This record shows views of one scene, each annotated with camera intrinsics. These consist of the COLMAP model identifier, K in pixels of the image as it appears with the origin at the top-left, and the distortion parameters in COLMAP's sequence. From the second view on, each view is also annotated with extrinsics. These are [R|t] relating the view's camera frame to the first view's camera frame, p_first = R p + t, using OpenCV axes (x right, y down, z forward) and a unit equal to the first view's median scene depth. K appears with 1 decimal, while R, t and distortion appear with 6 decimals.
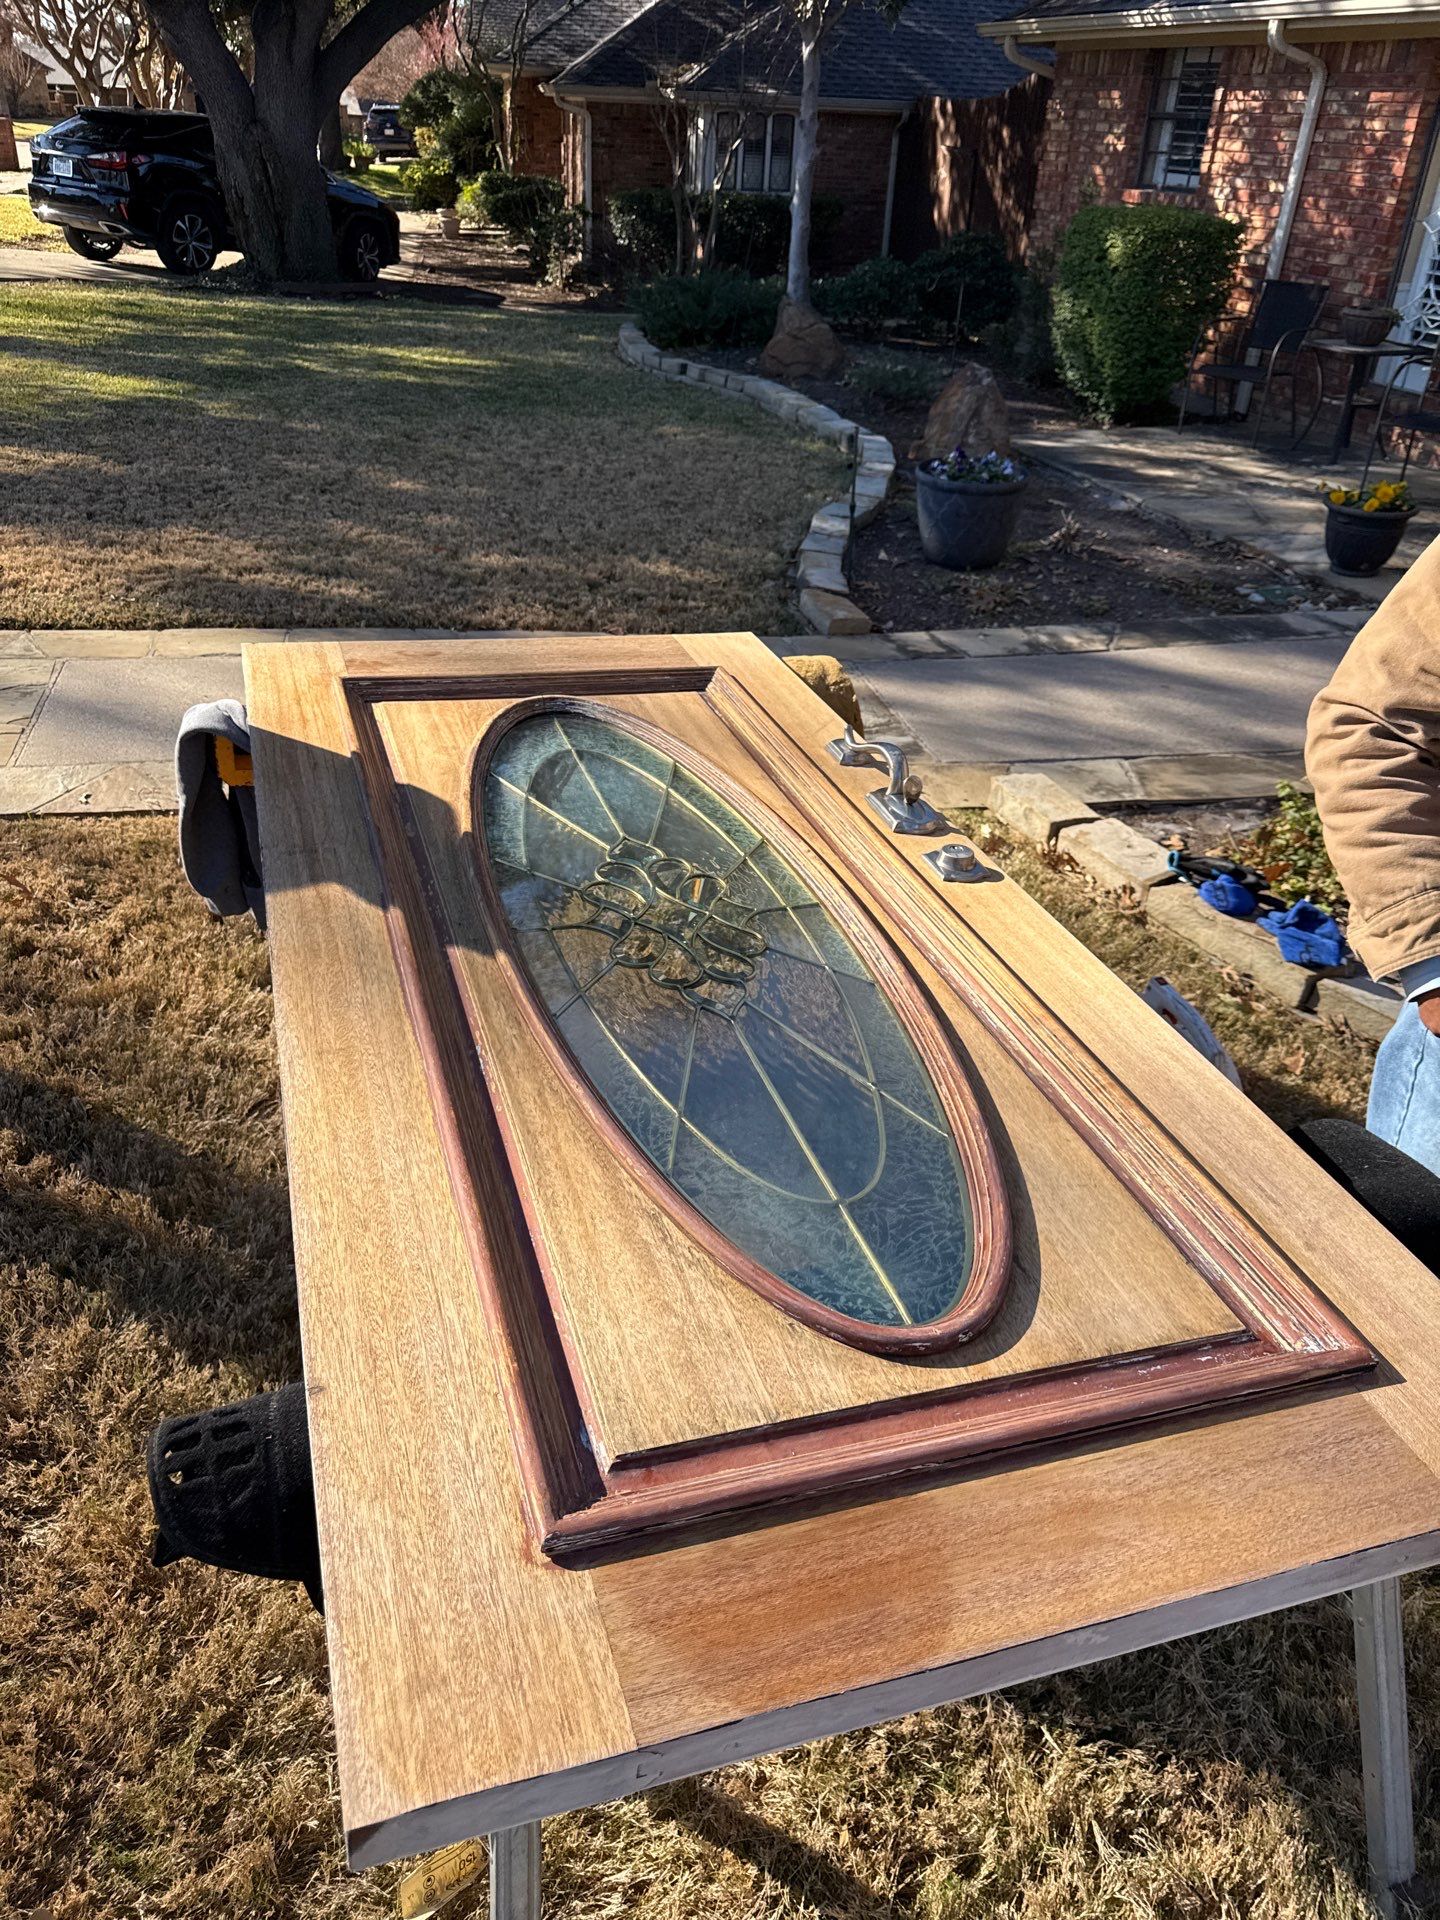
lens RADIAL K [[1405.5, 0, 720.0], [0, 1405.5, 960.0], [0, 0, 1]] dist [0.025293, 0.002085]
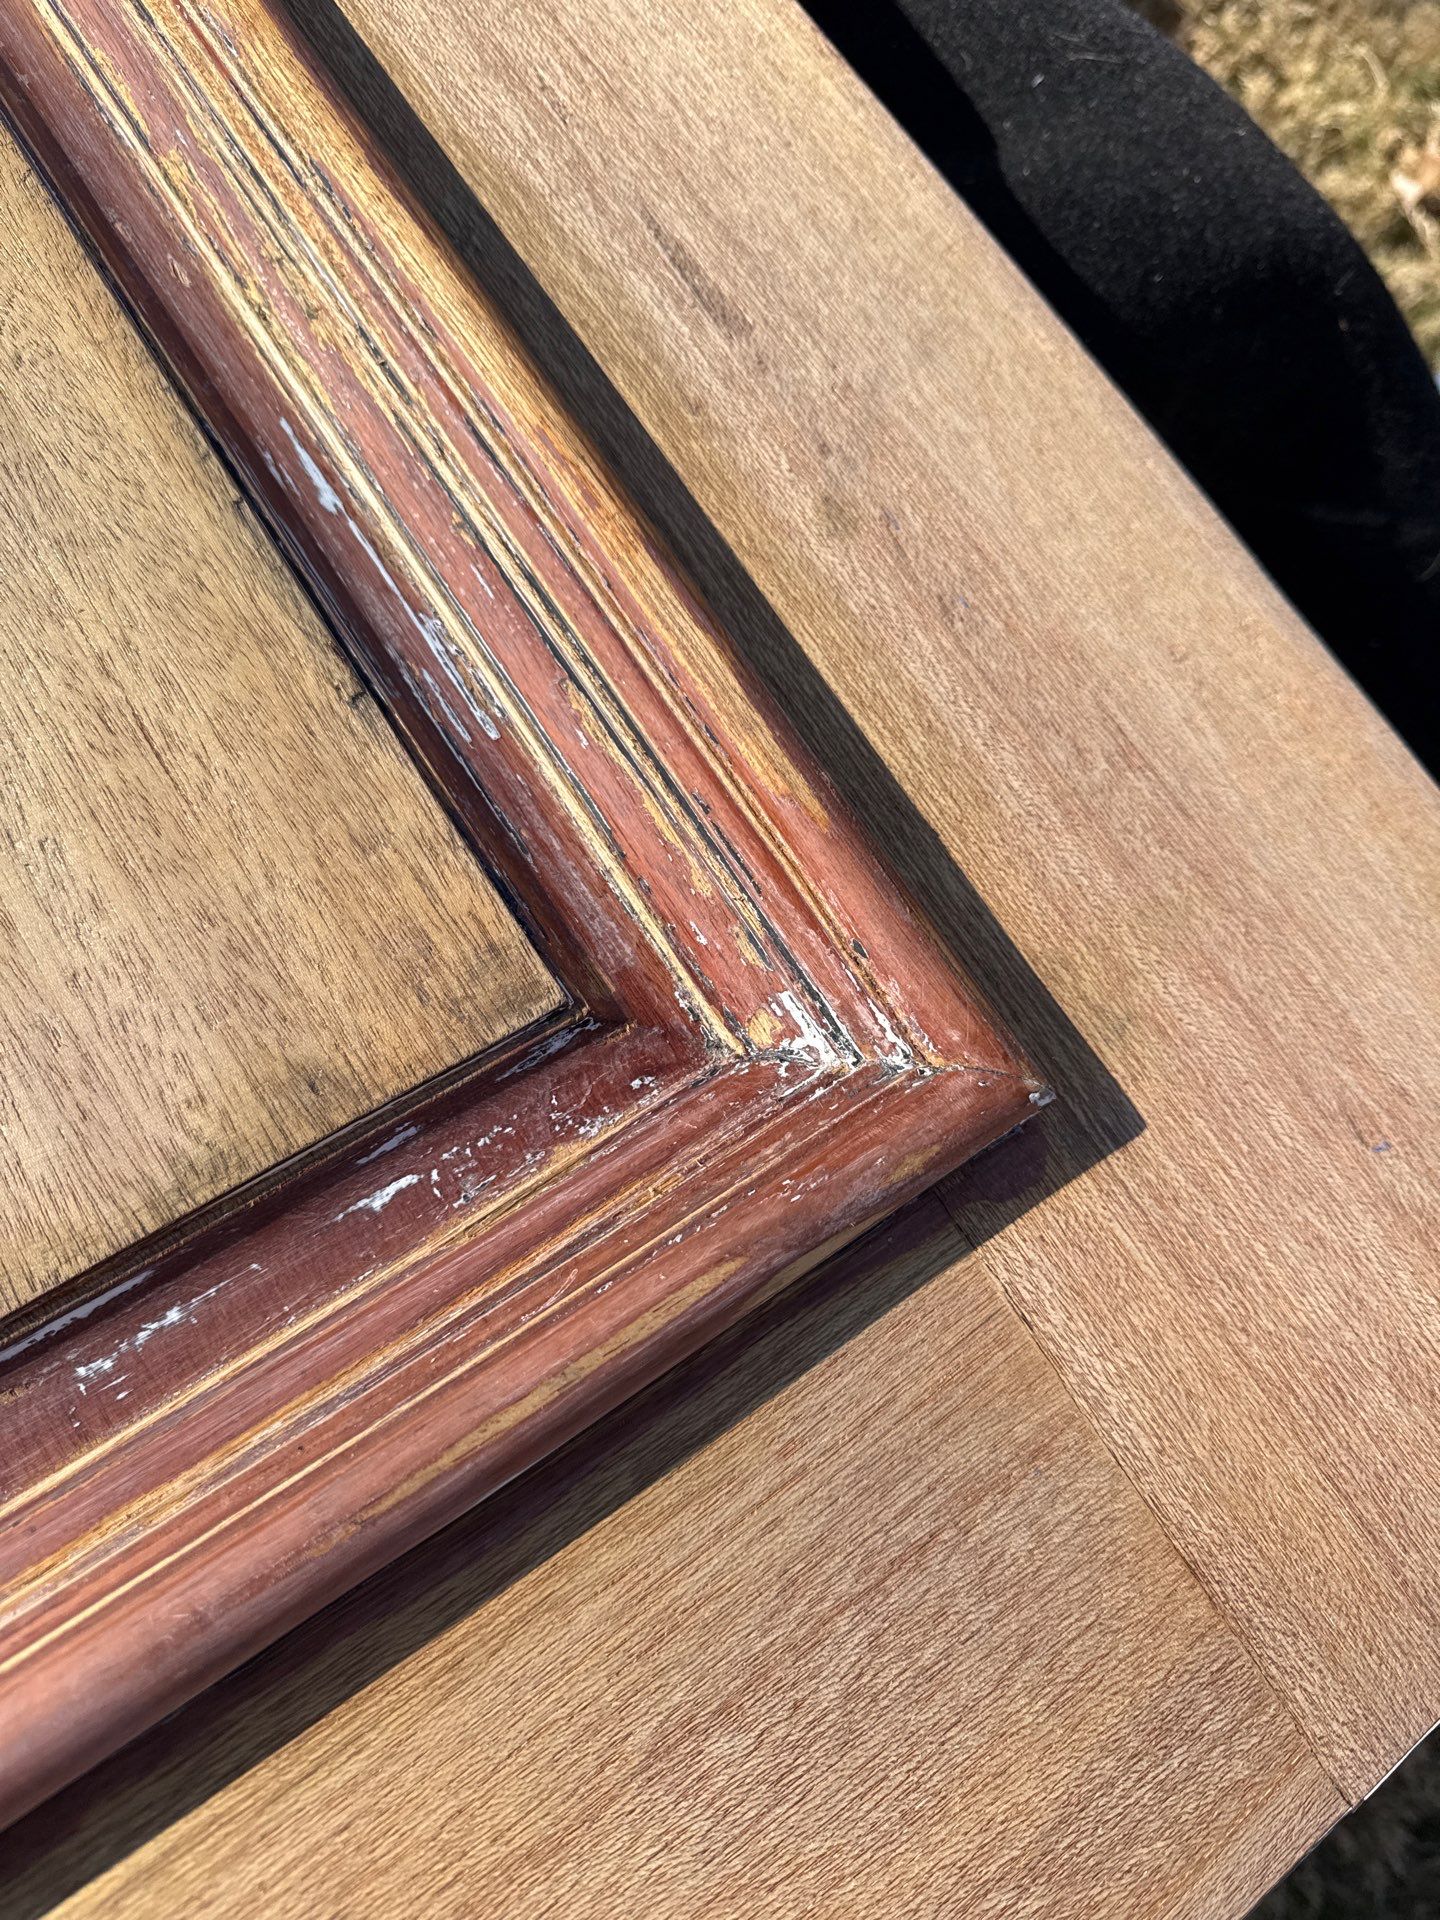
lens RADIAL K [[1405.5, 0, 720.0], [0, 1405.5, 960.0], [0, 0, 1]] dist [0.025293, 0.002085]
pose [[0.963414, -0.226815, 0.142791, 0.363829], [0.076683, 0.743760, 0.664034, 0.095183], [-0.256815, -0.628790, 0.733941, 0.815158]]
